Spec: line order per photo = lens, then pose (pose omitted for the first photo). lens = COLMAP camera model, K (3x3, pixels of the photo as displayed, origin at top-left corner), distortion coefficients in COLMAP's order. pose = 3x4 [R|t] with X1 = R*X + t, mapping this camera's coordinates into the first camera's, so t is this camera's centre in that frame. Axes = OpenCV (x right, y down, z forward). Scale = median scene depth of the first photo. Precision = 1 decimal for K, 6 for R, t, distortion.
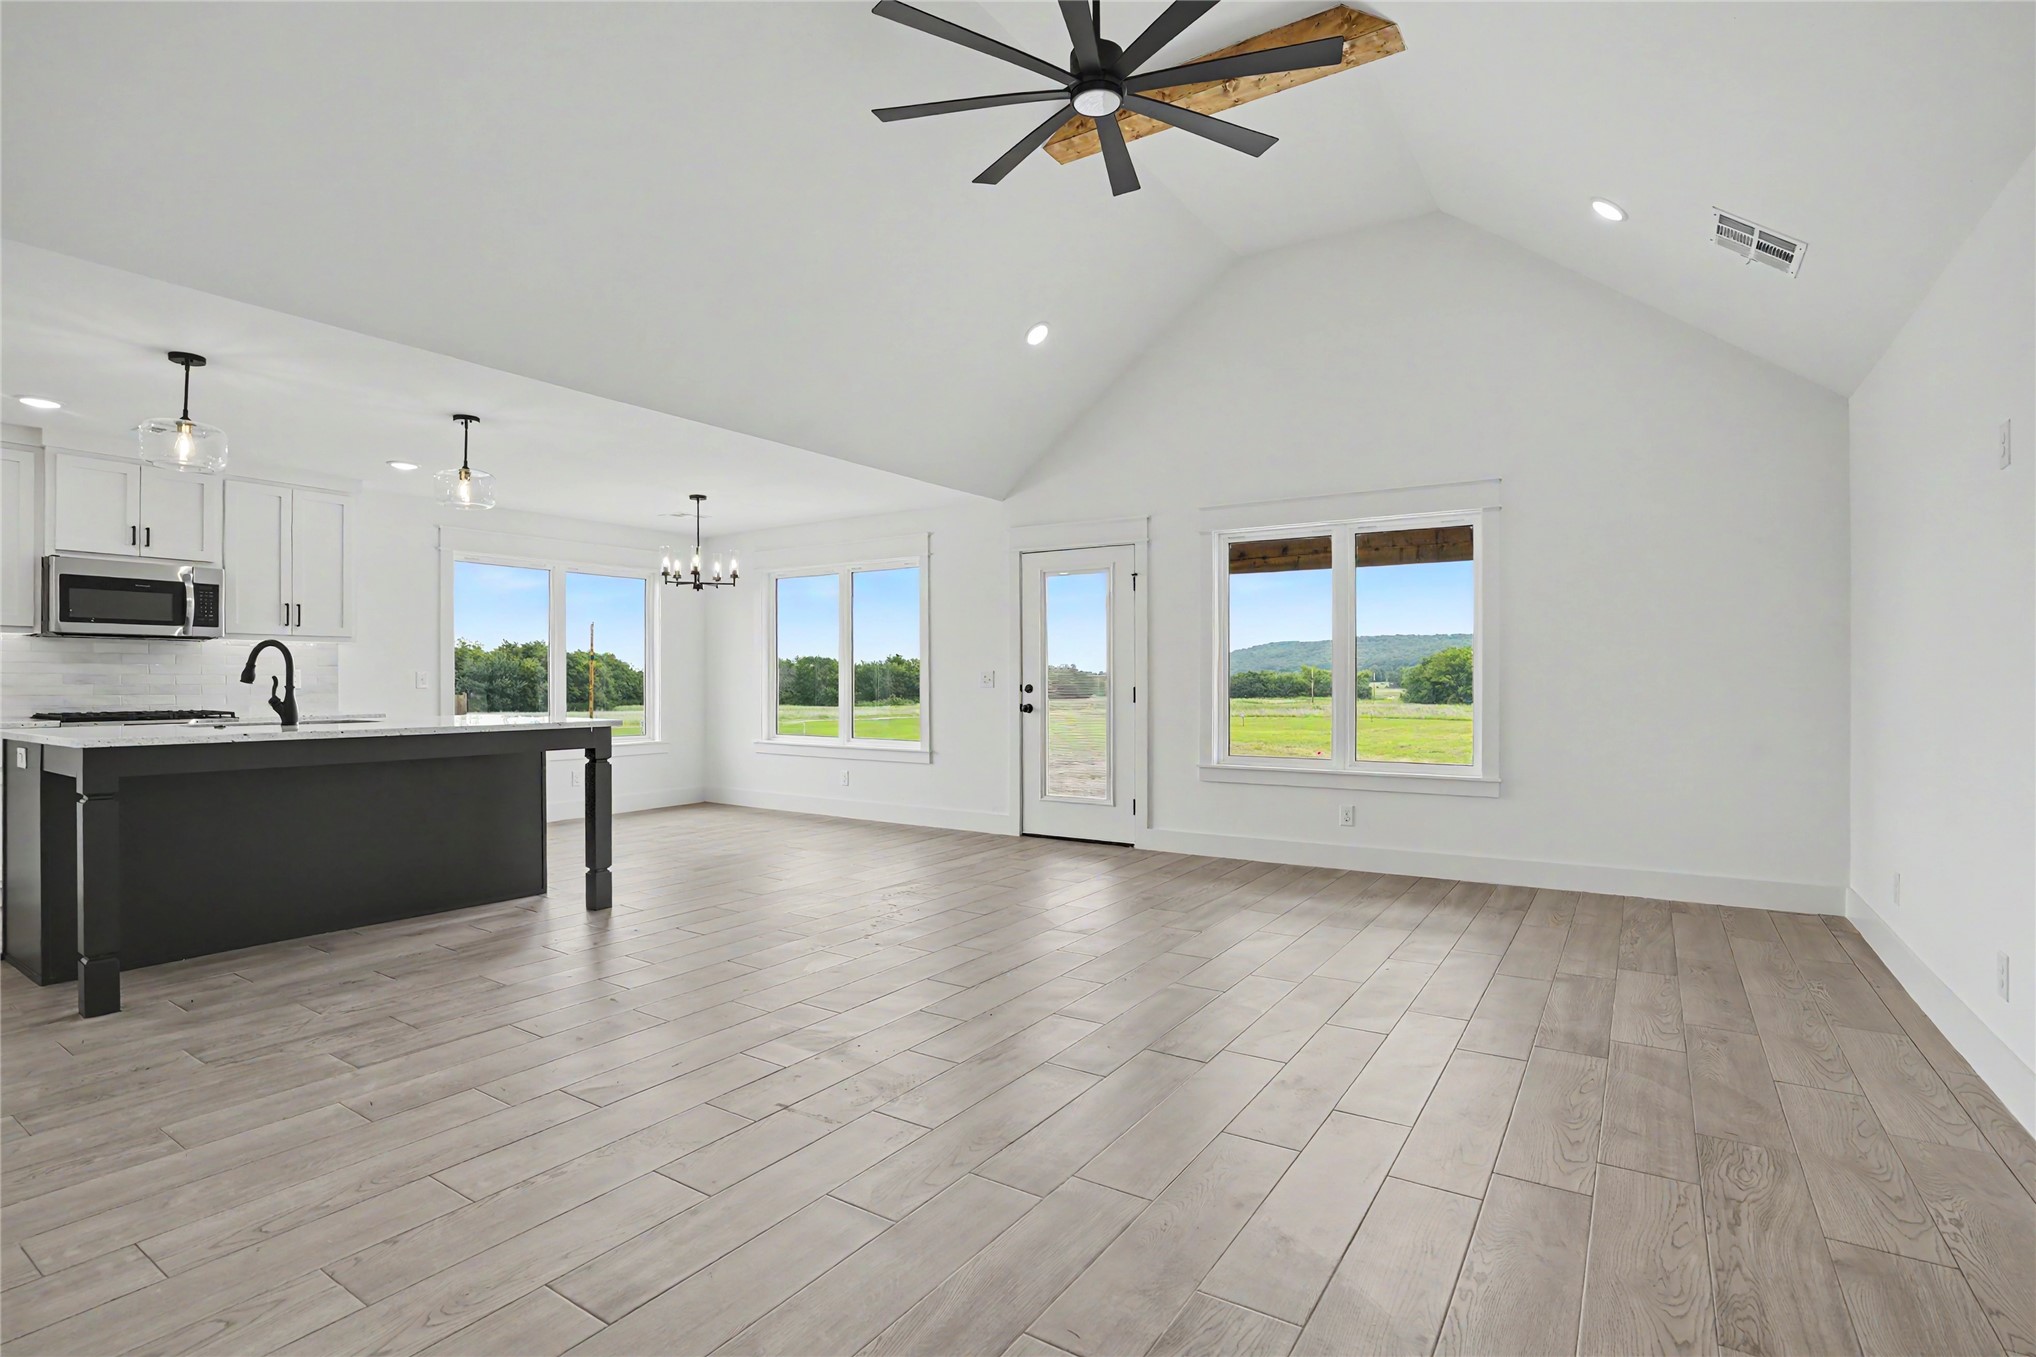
lens RADIAL K [[979.9, 0, 1016.1], [0, 979.9, 673.4], [0, 0, 1]] dist [-0.054669, 0.018724]
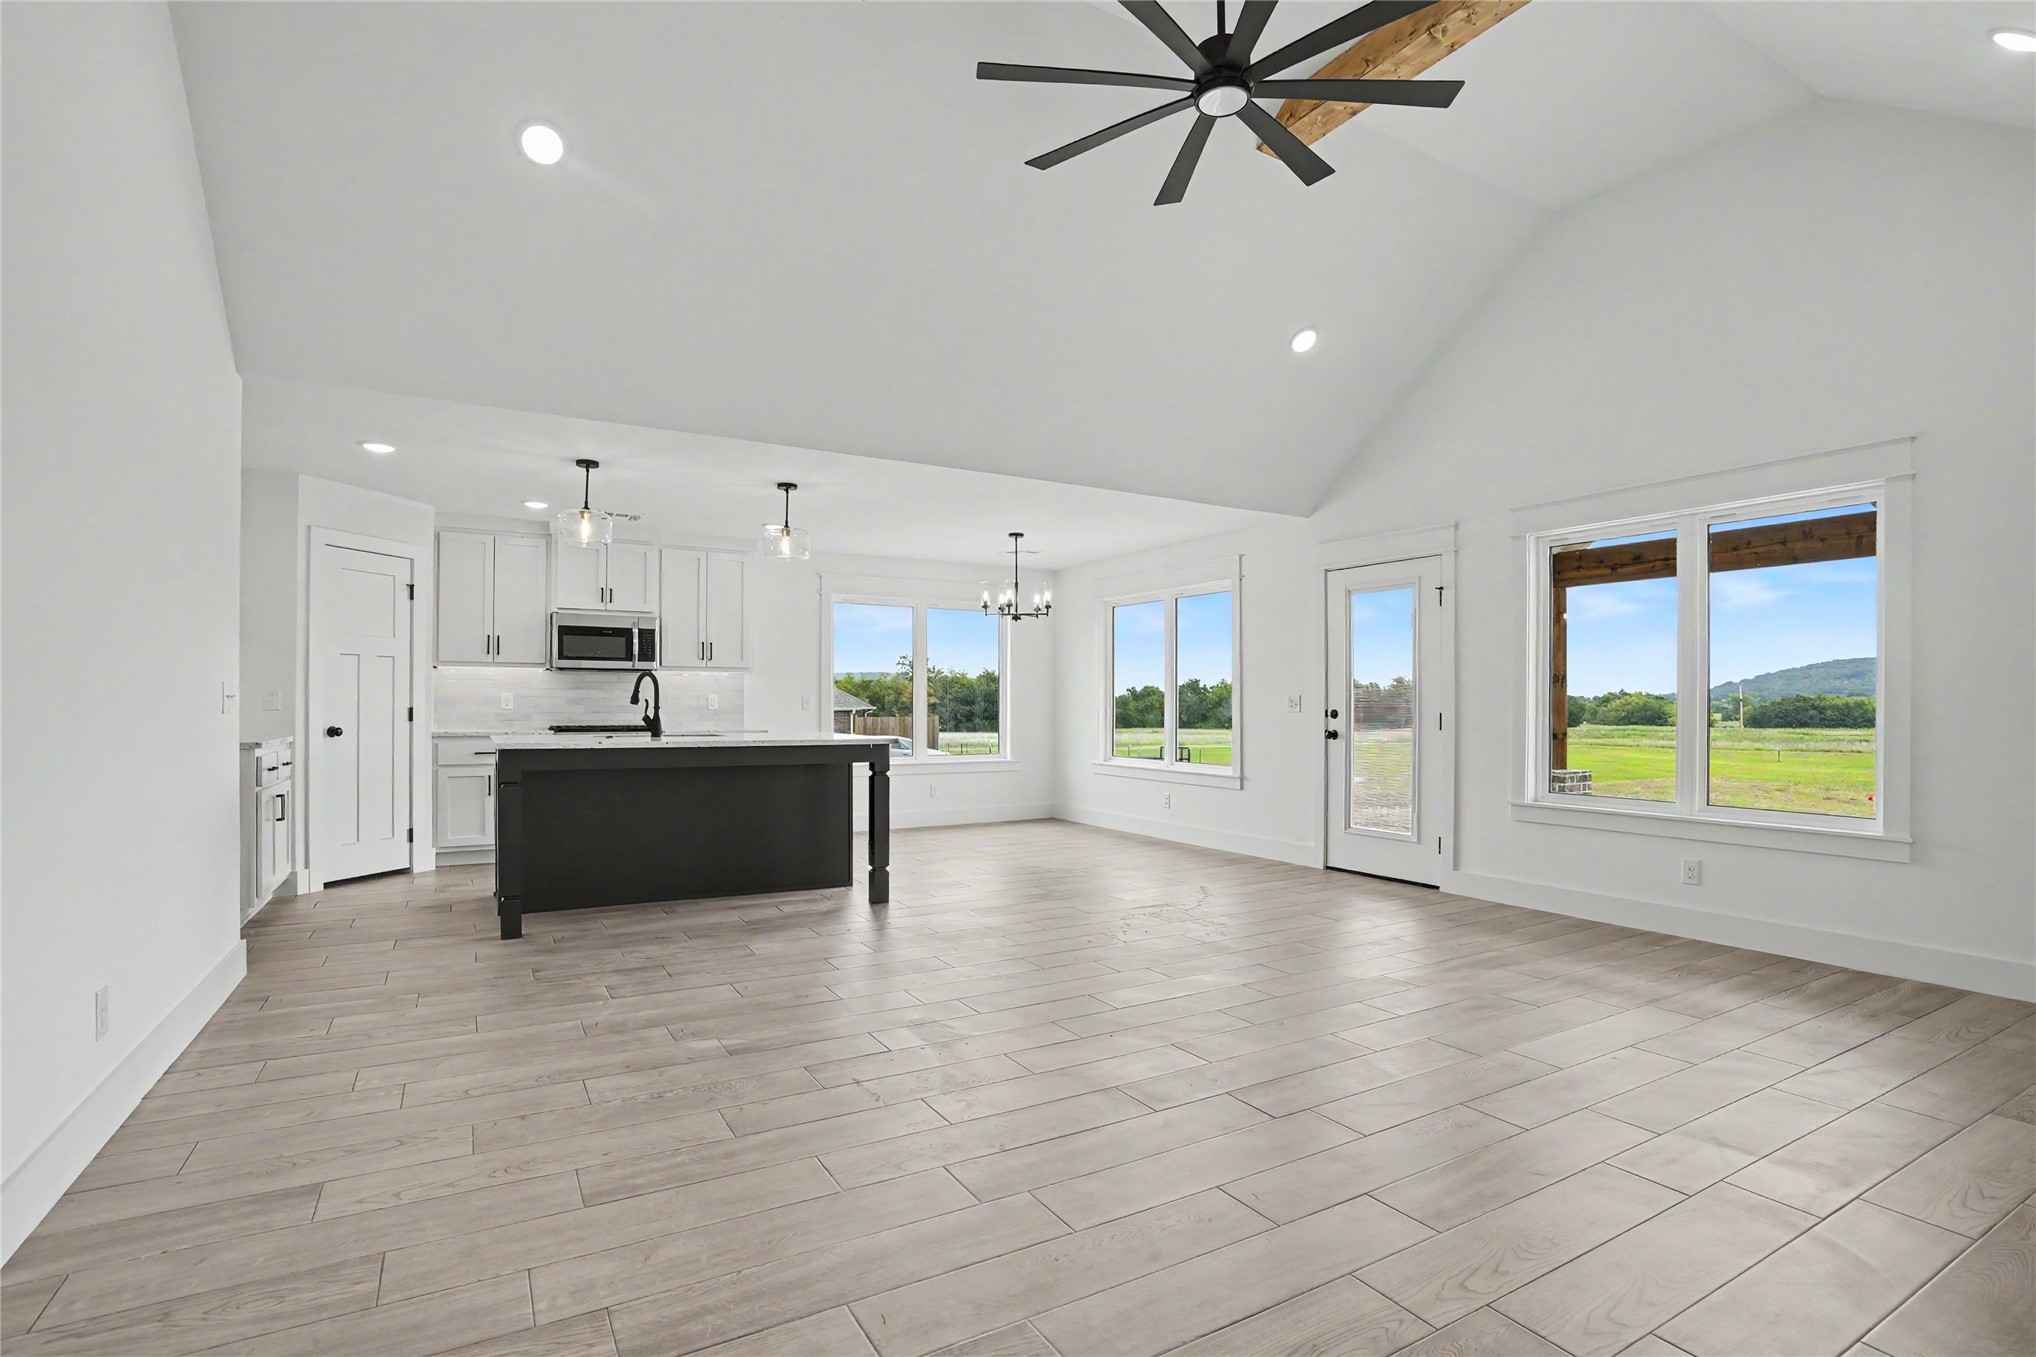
lens RADIAL K [[974.2, 0, 1021.1], [0, 974.2, 698.7], [0, 0, 1]] dist [-0.075023, 0.036524]
pose [[0.894763, 0.001428, -0.446539, 0.196630], [-0.000936, 0.999999, 0.001322, 0.000068], [0.446540, -0.000765, 0.894763, 0.037774]]
